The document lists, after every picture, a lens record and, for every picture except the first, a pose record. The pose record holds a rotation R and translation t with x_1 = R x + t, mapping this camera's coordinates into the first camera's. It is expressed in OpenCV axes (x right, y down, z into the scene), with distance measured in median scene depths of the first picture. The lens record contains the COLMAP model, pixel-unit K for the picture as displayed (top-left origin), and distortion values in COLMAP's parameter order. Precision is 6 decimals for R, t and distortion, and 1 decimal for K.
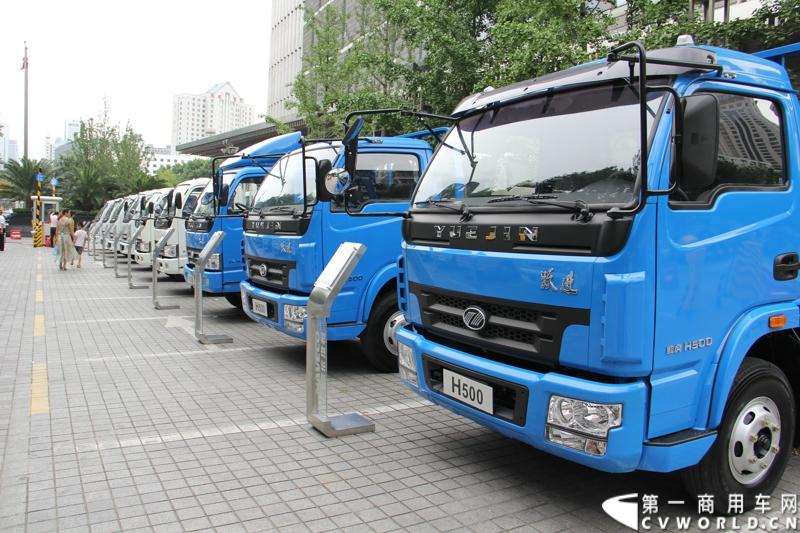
lens RADIAL K [[669.9, 0, 401.4], [0, 669.9, 267.7], [0, 0, 1]] dist [-0.179590, 0.139763]
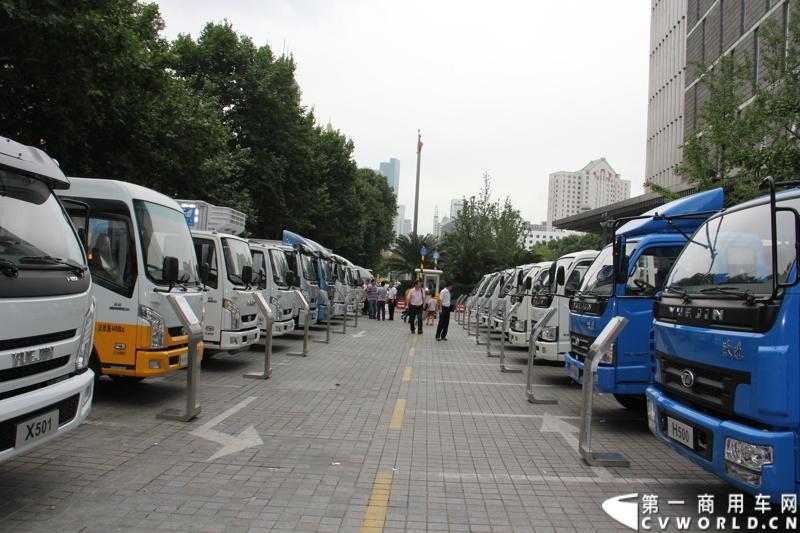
lens RADIAL K [[669.9, 0, 404.0], [0, 669.9, 270.1], [0, 0, 1]] dist [-0.179590, 0.139763]
pose [[0.854667, 0.004678, -0.519156, -0.164099], [-0.062306, 0.993657, -0.093619, -0.039078], [0.515425, 0.112359, 0.849537, 0.395812]]
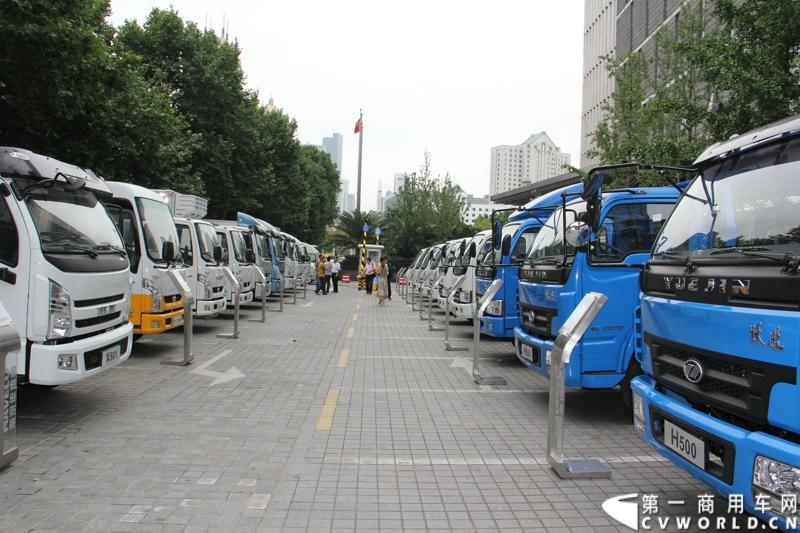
lens RADIAL K [[669.9, 0, 392.3], [0, 669.9, 274.2], [0, 0, 1]] dist [-0.179590, 0.139763]
pose [[0.886651, 0.010925, -0.462310, 0.120561], [-0.039890, 0.997802, -0.052924, 0.000804], [0.460715, 0.065366, 0.885138, -0.051636]]
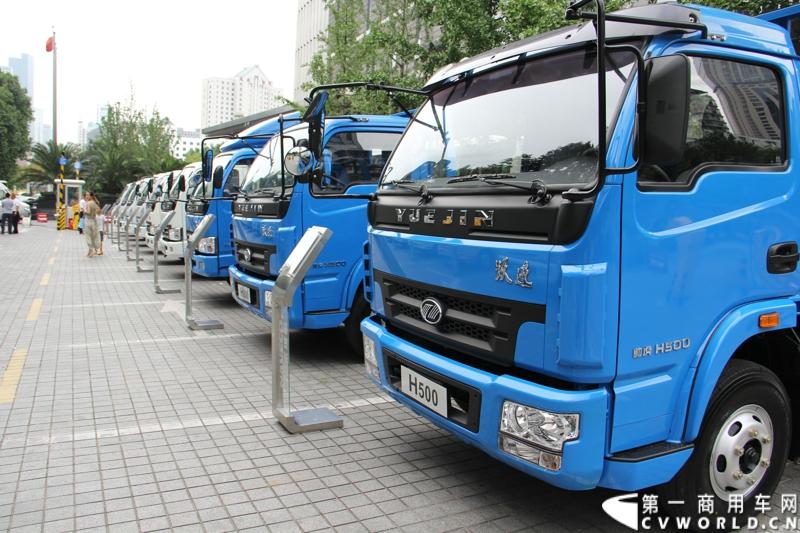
lens RADIAL K [[669.9, 0, 401.1], [0, 669.9, 271.3], [0, 0, 1]] dist [-0.179590, 0.139763]
pose [[0.999024, 0.007637, -0.043512, 0.083288], [-0.006337, 0.999531, 0.029952, -0.004113], [0.043720, -0.029647, 0.998604, 0.071343]]
